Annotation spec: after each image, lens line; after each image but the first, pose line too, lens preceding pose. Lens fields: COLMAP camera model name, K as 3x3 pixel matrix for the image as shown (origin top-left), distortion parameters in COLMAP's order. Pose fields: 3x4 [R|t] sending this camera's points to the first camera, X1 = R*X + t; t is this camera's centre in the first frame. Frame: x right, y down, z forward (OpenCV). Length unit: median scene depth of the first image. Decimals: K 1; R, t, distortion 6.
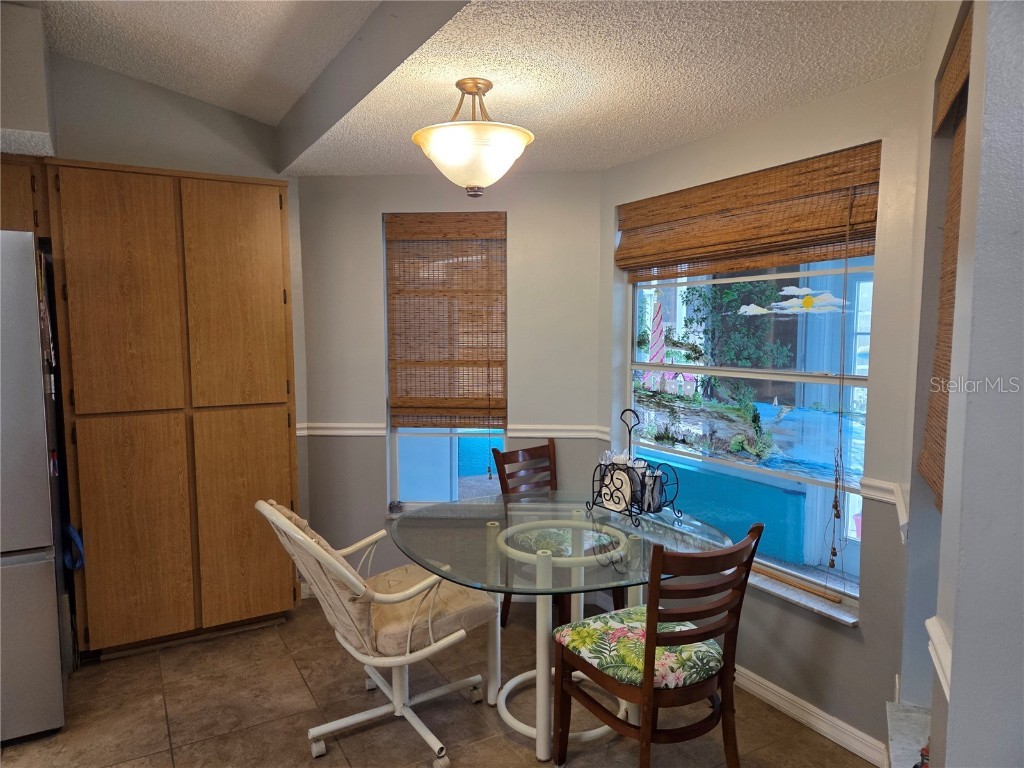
lens RADIAL K [[697.2, 0, 509.8], [0, 697.2, 391.0], [0, 0, 1]] dist [0.009690, -0.003956]
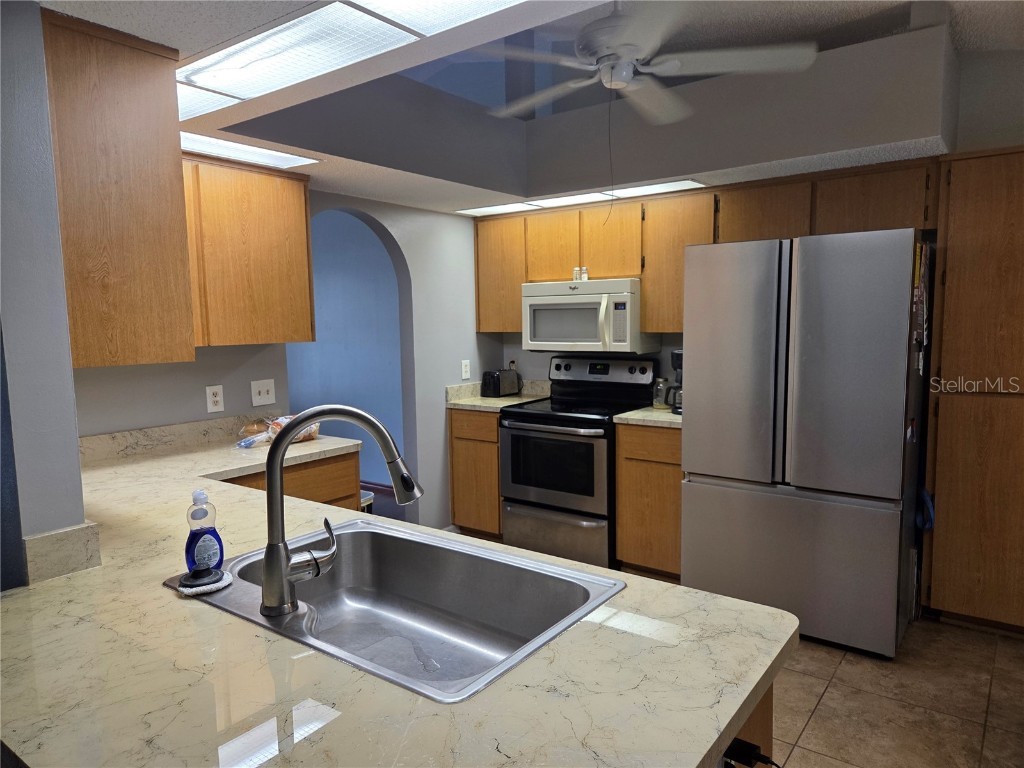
lens RADIAL K [[697.2, 0, 511.4], [0, 697.2, 385.6], [0, 0, 1]] dist [0.009690, -0.003956]
pose [[0.395822, 0.086238, -0.914269, 0.108793], [-0.069997, 0.995518, 0.063597, 0.003731], [0.915656, 0.038823, 0.400084, -0.045558]]
